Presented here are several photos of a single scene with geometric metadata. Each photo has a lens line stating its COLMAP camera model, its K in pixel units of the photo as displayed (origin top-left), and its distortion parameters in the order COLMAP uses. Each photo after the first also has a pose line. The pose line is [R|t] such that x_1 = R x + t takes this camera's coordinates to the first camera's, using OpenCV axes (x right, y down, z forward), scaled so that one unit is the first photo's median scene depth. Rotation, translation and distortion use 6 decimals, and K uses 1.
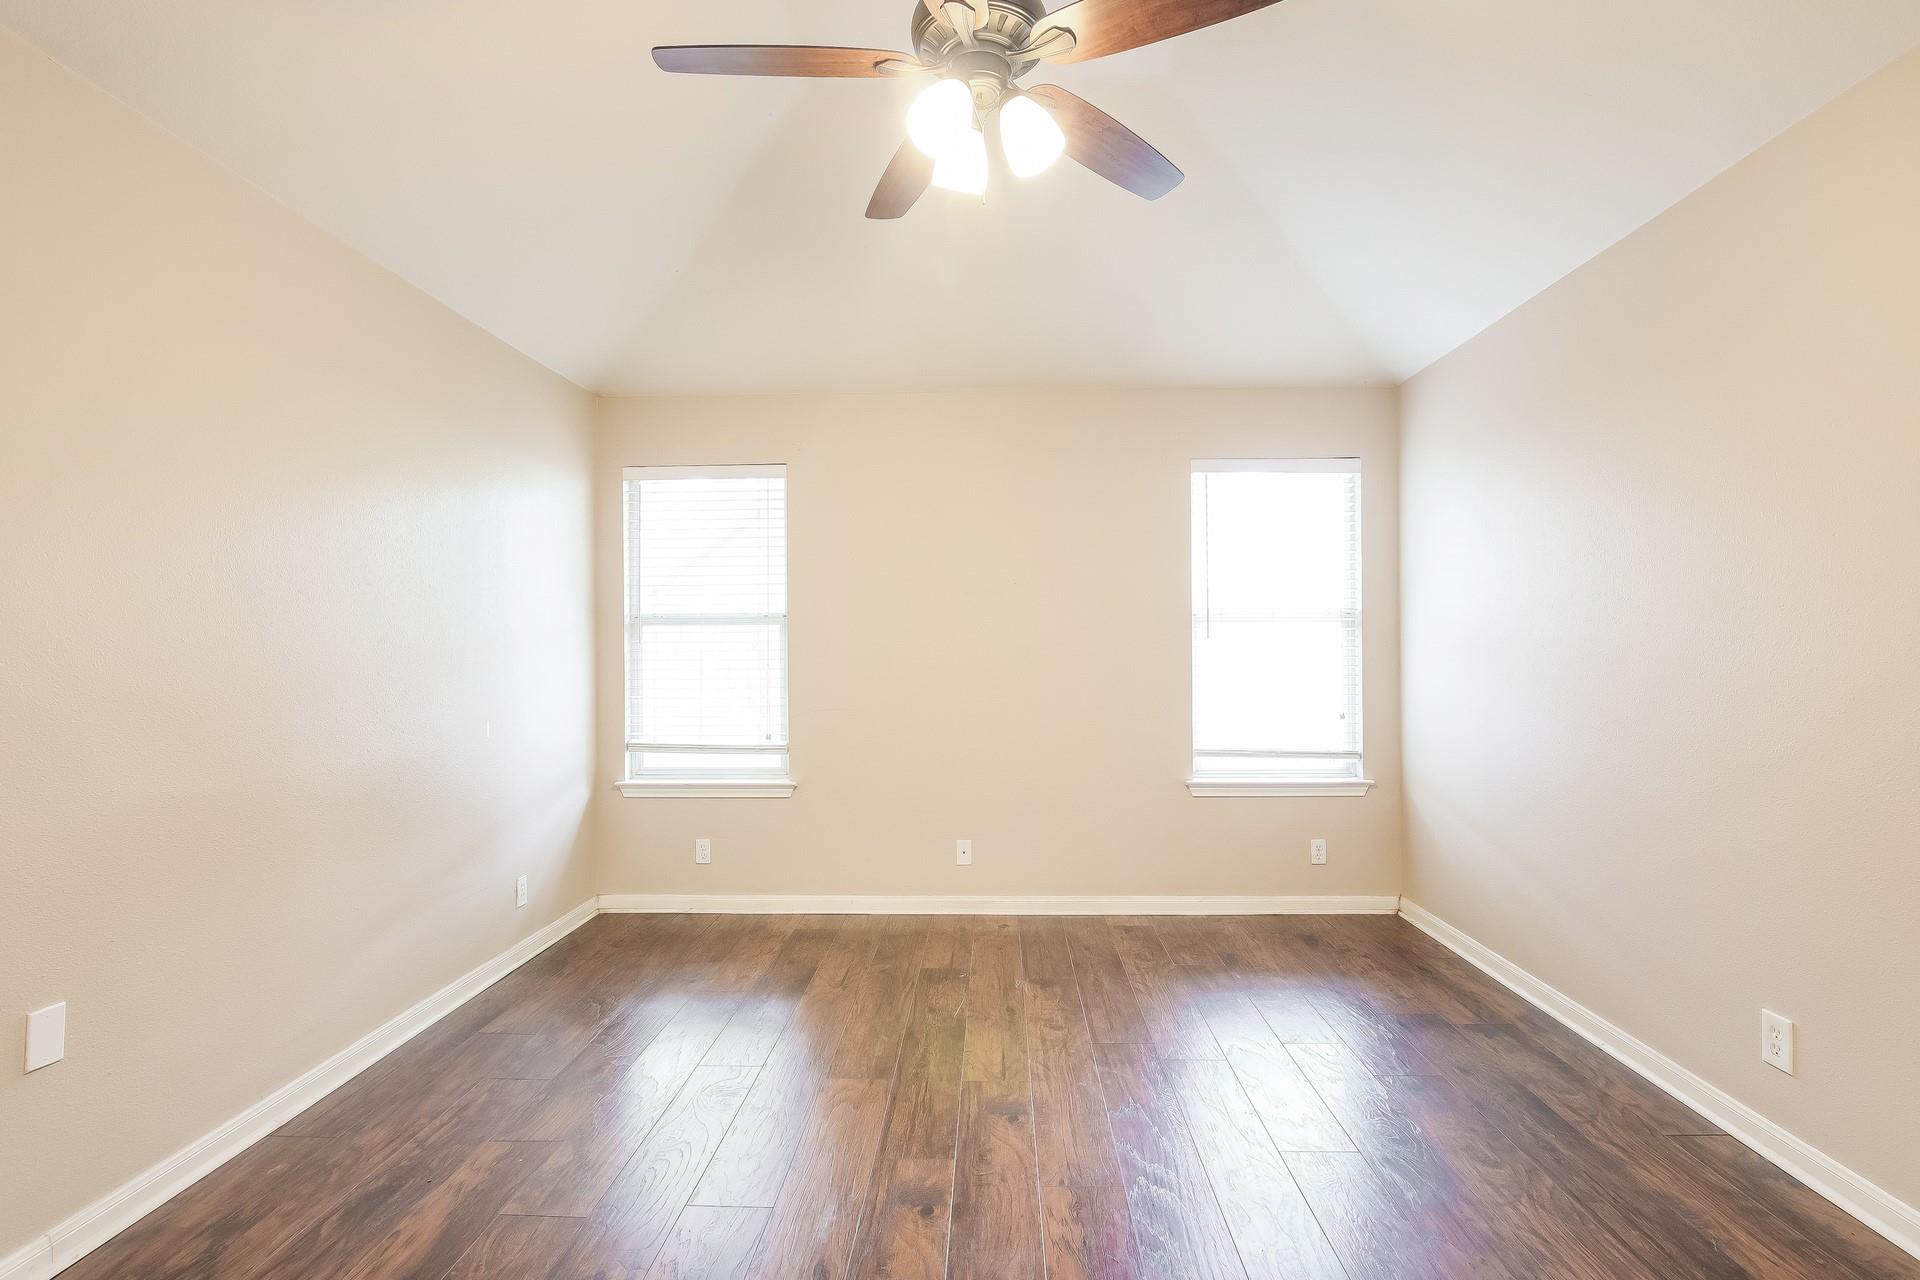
lens RADIAL K [[921.3, 0, 966.5], [0, 921.3, 657.9], [0, 0, 1]] dist [-0.025768, 0.016885]
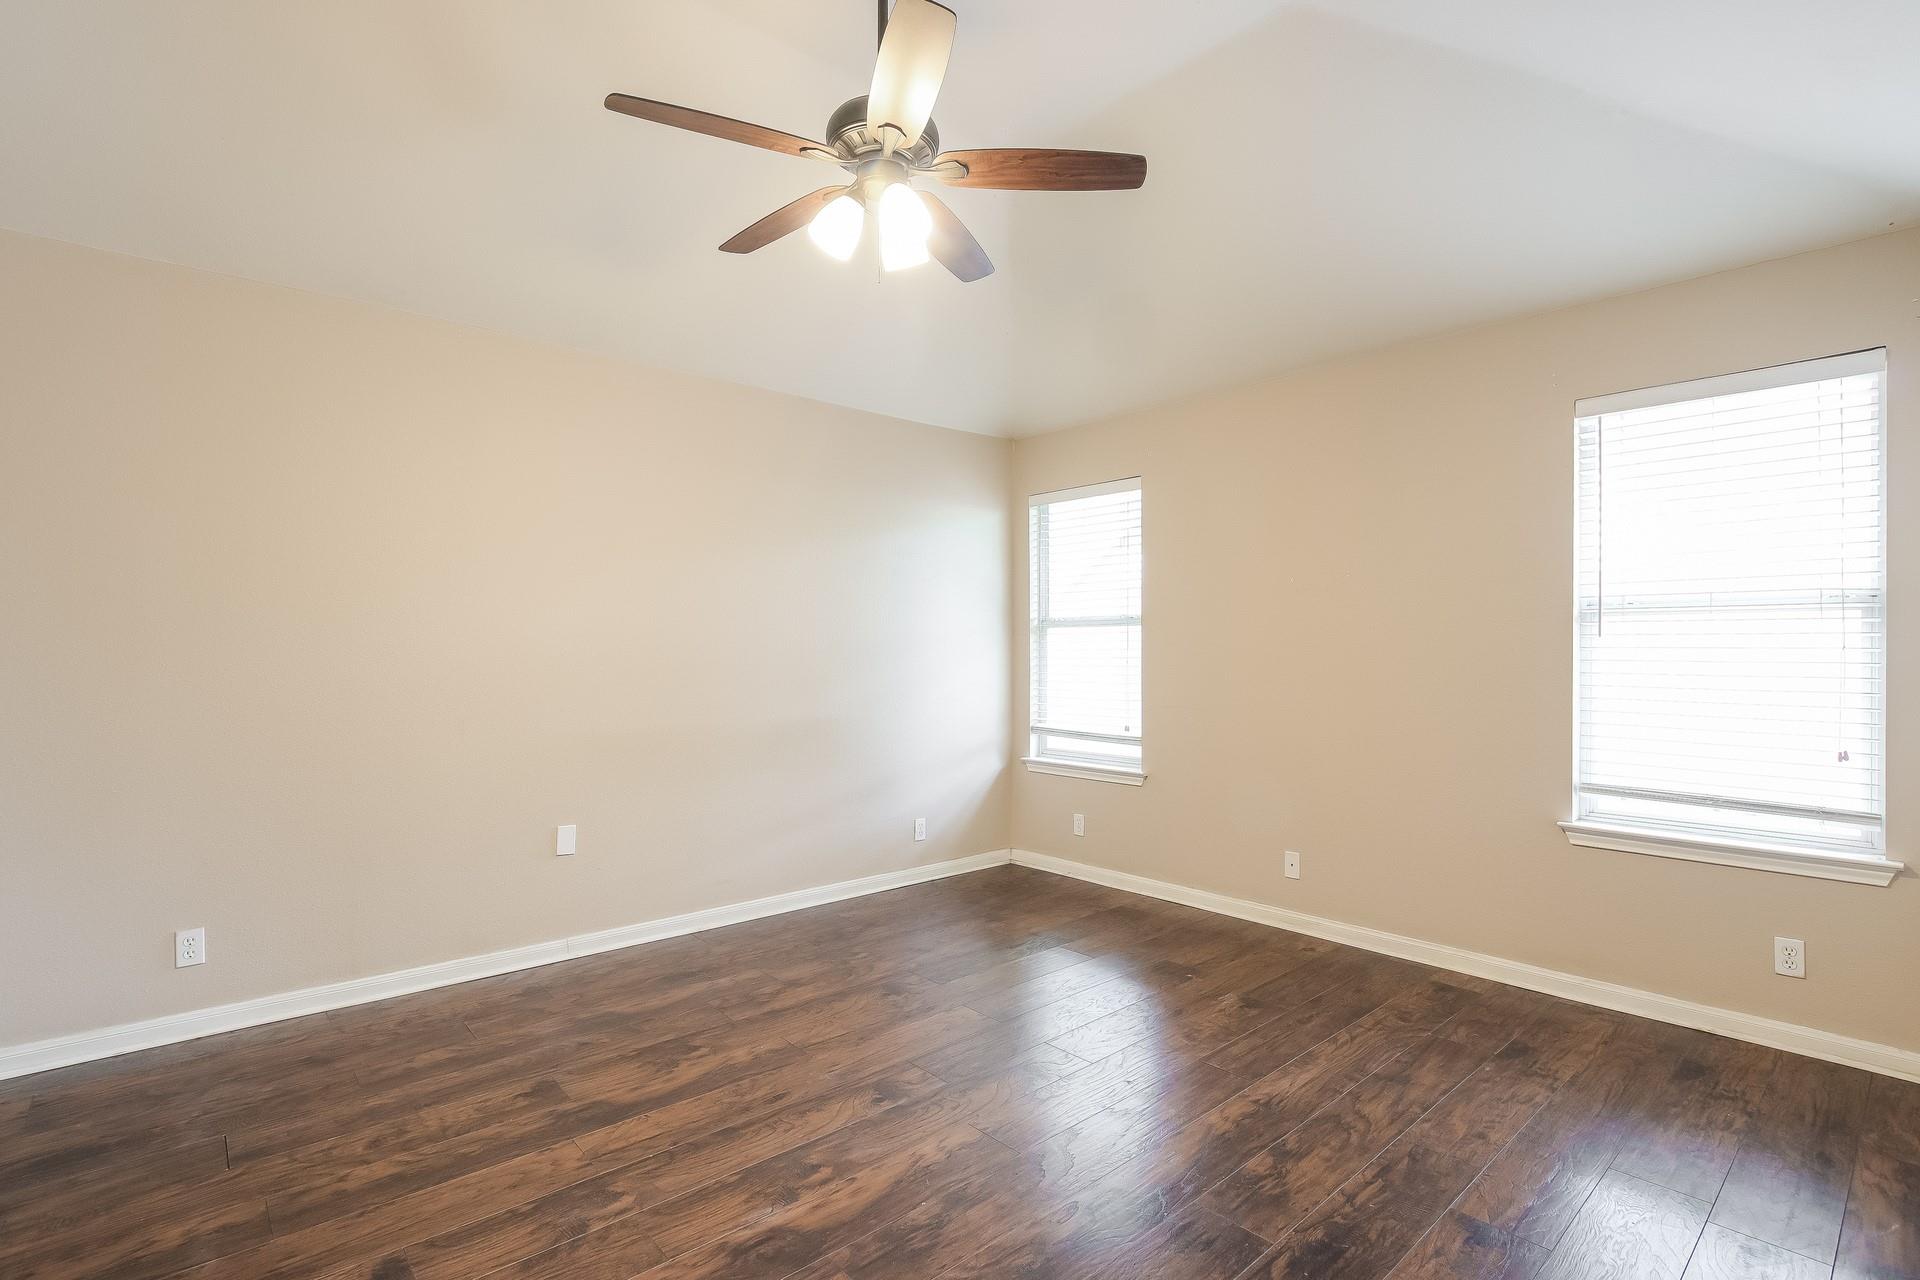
lens RADIAL K [[928.9, 0, 964.2], [0, 928.9, 666.3], [0, 0, 1]] dist [-0.017375, 0.004863]
pose [[0.679765, 0.019024, -0.733184, 0.462795], [-0.009262, 0.999807, 0.017354, -0.005338], [0.733372, -0.005006, 0.679809, 0.110776]]
